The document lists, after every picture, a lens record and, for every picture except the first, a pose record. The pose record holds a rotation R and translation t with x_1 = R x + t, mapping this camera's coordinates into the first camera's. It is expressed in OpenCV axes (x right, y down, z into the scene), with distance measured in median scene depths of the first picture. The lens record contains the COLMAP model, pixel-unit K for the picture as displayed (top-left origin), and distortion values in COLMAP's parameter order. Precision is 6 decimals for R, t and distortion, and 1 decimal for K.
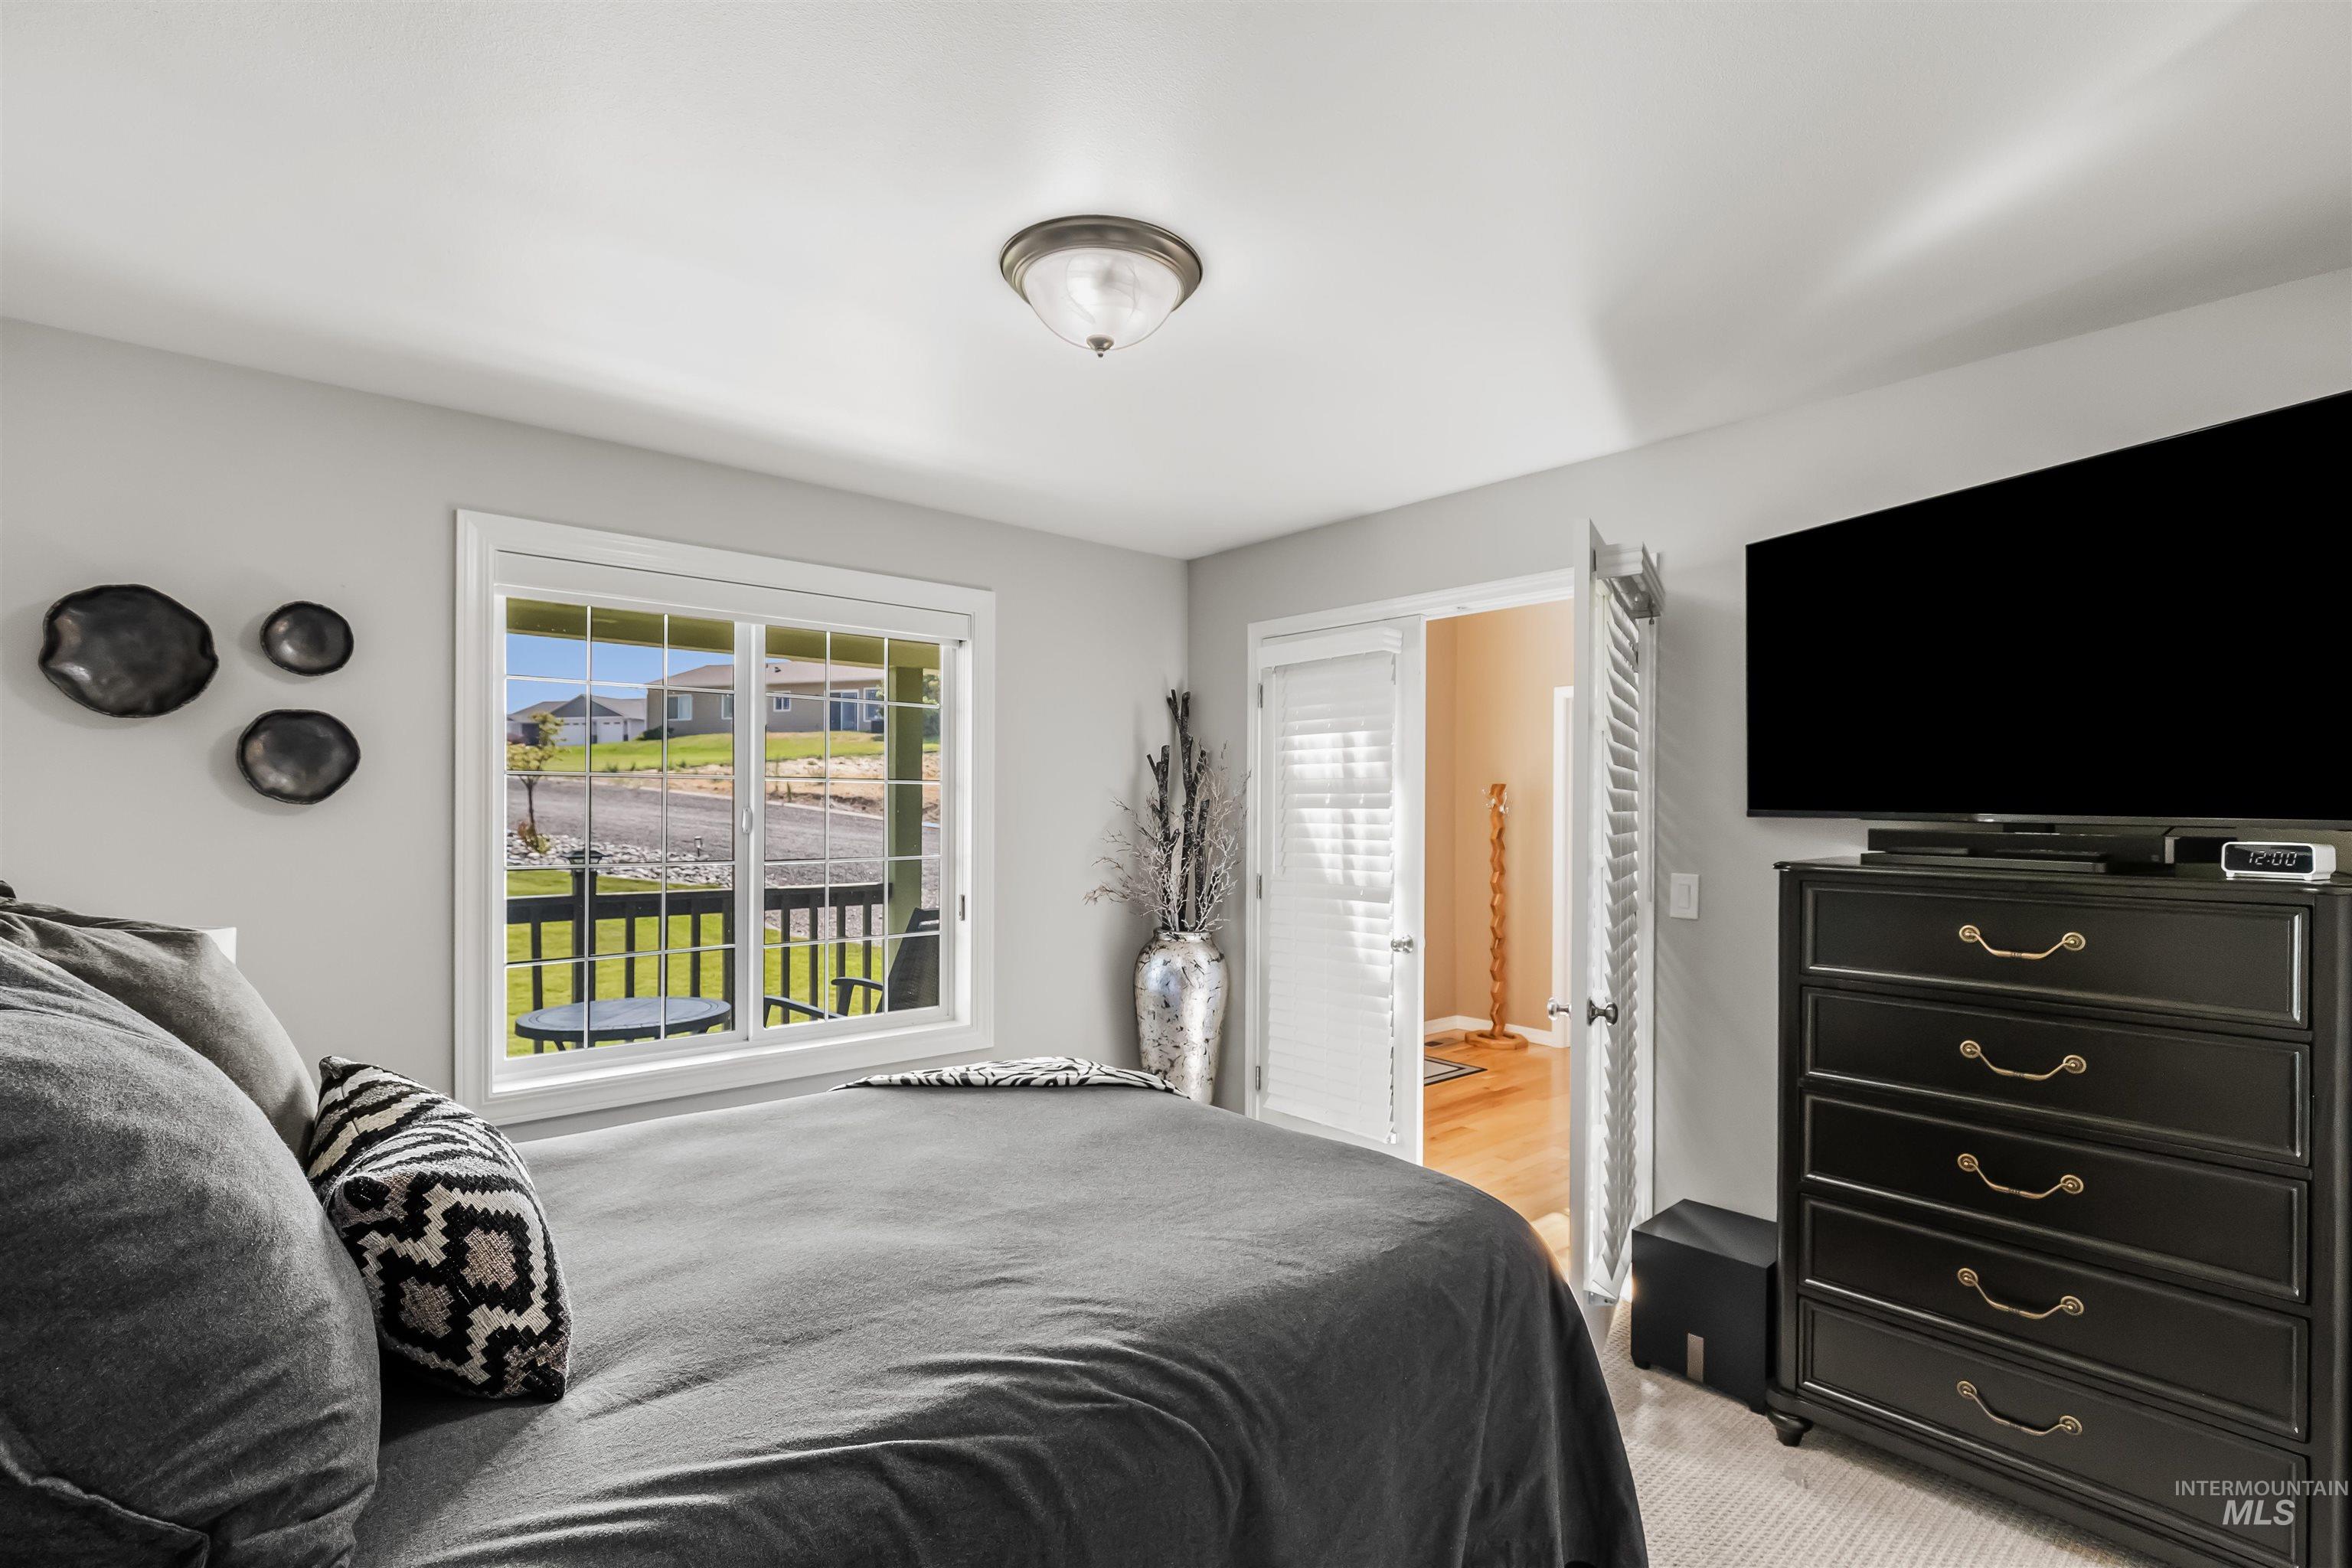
lens RADIAL K [[1076.6, 0, 1181.1], [0, 1076.6, 797.5], [0, 0, 1]] dist [-0.002931, 0.001691]
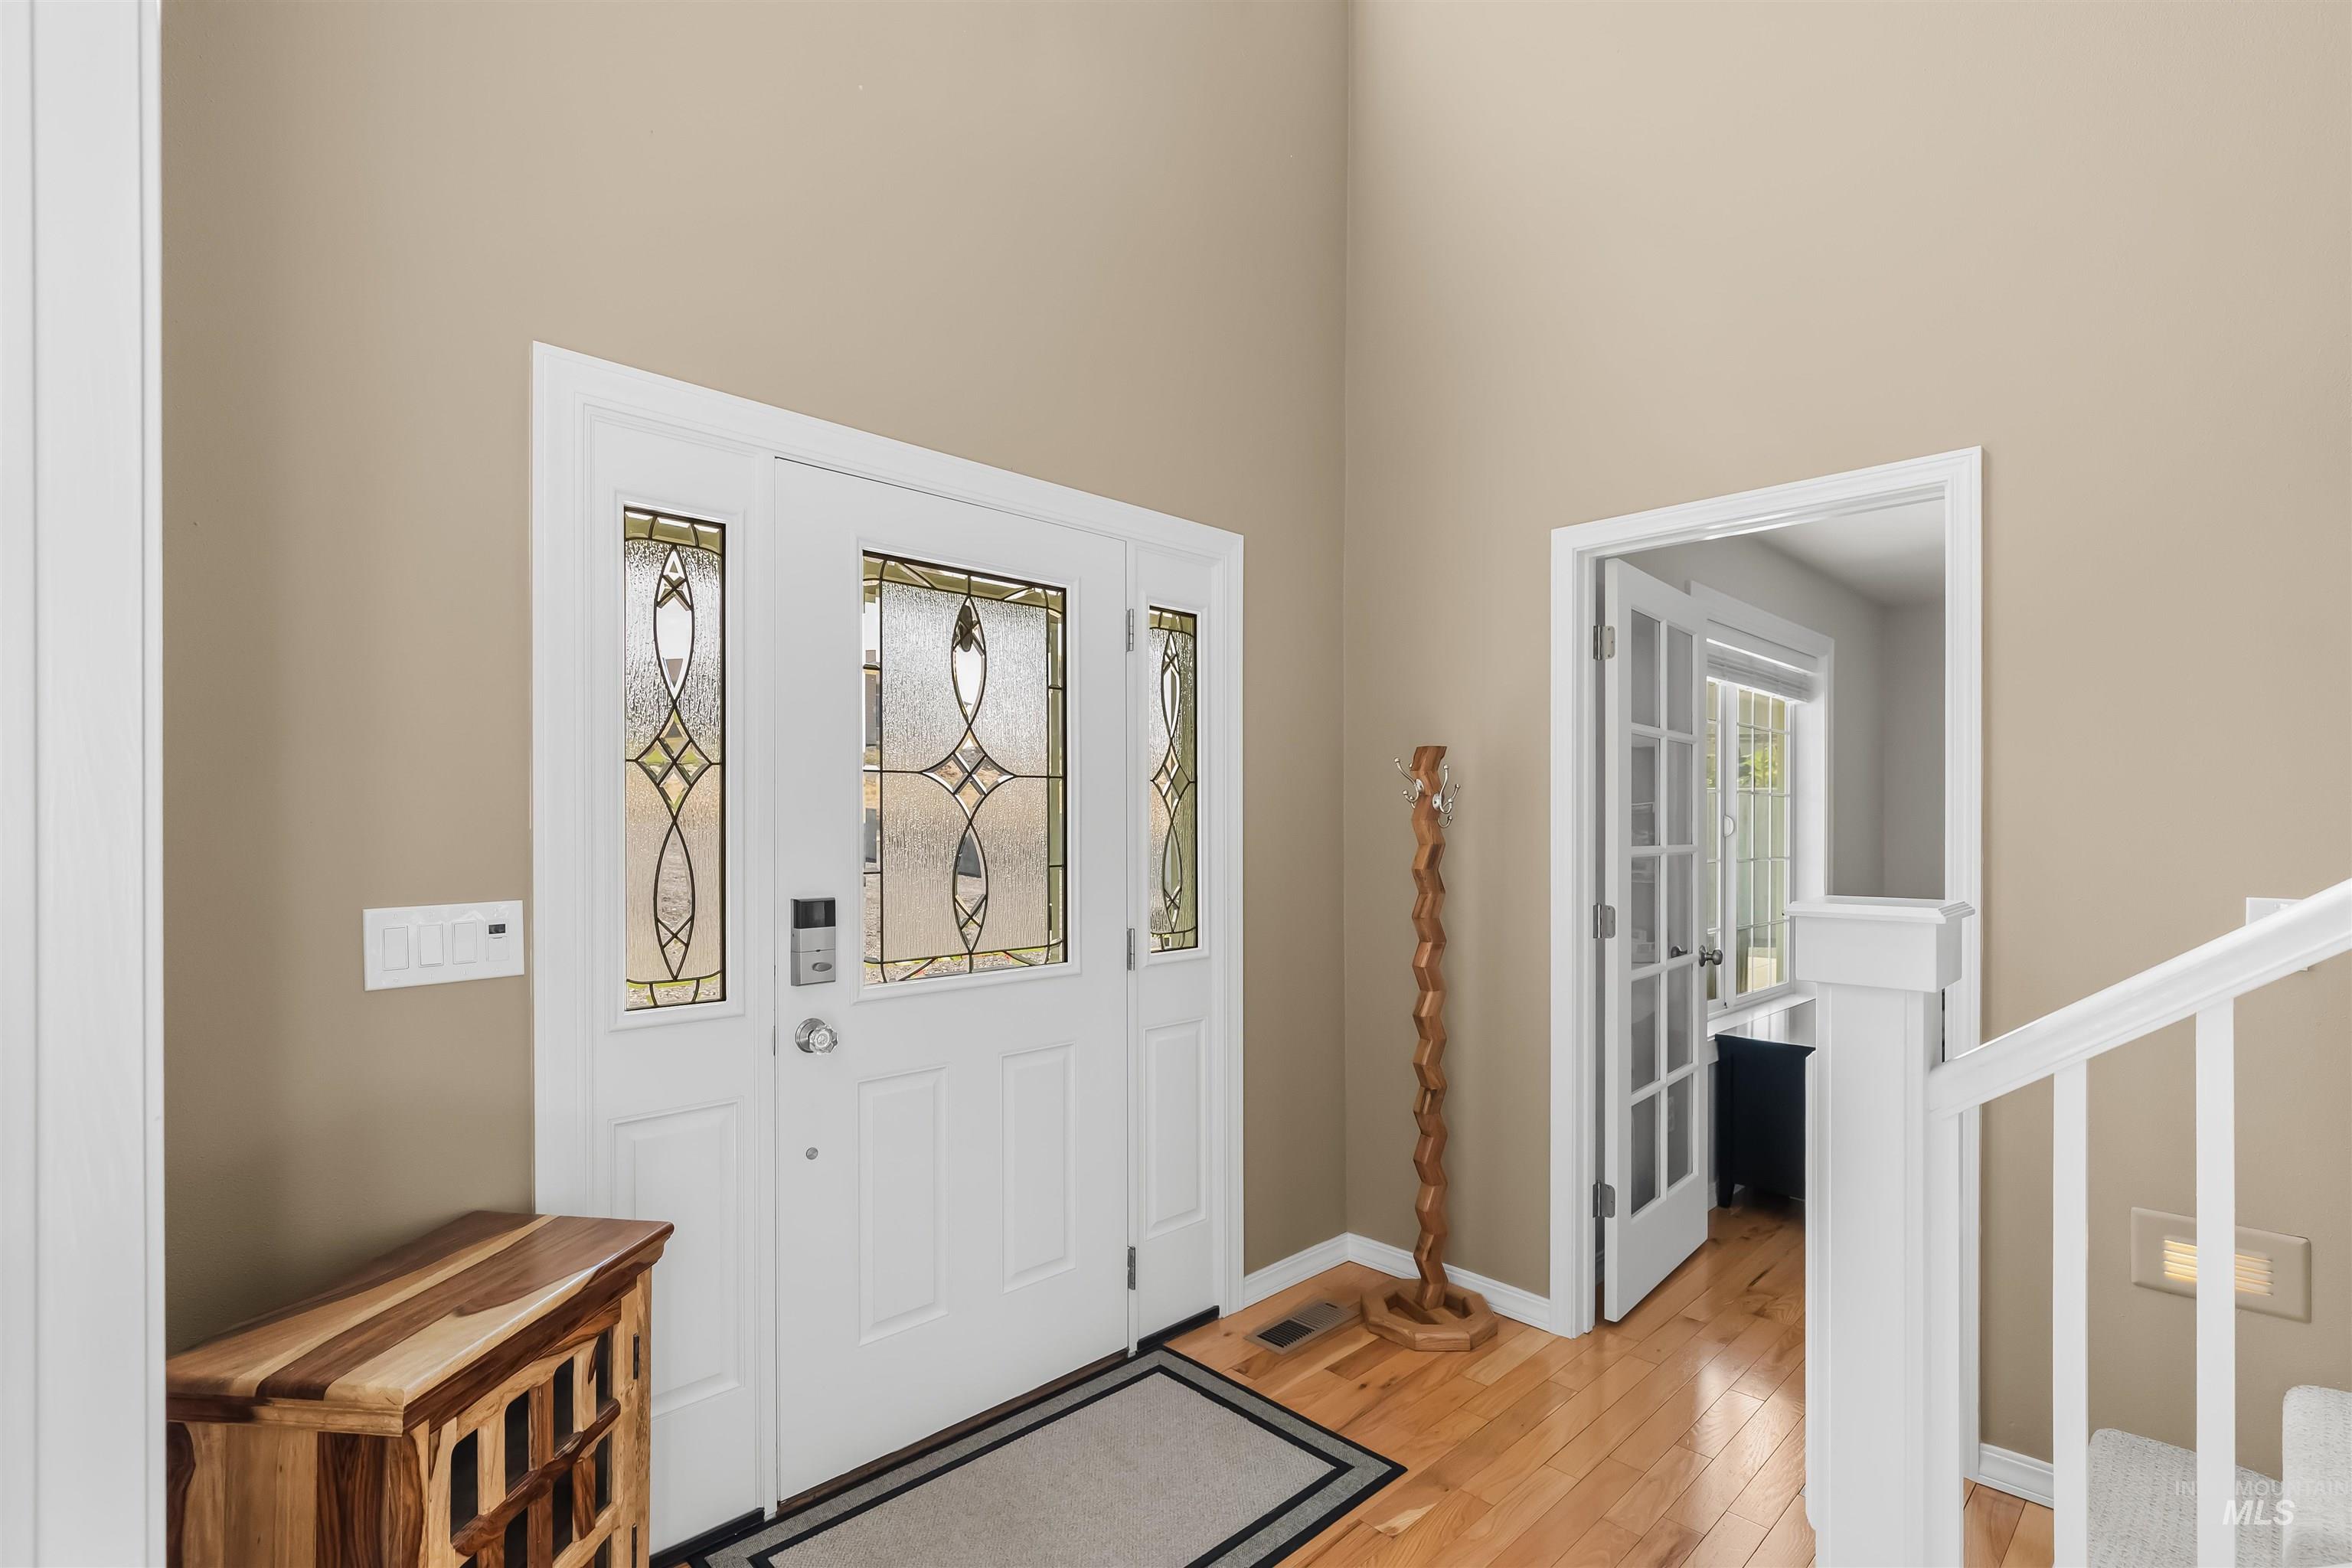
lens RADIAL K [[1076.6, 0, 1169.5], [0, 1076.6, 783.0], [0, 0, 1]] dist [-0.002931, 0.001691]
pose [[0.998460, -0.006662, 0.055072, 0.161670], [0.006643, 0.999978, 0.000524, 0.001819], [-0.055074, -0.000158, 0.998482, 0.557568]]
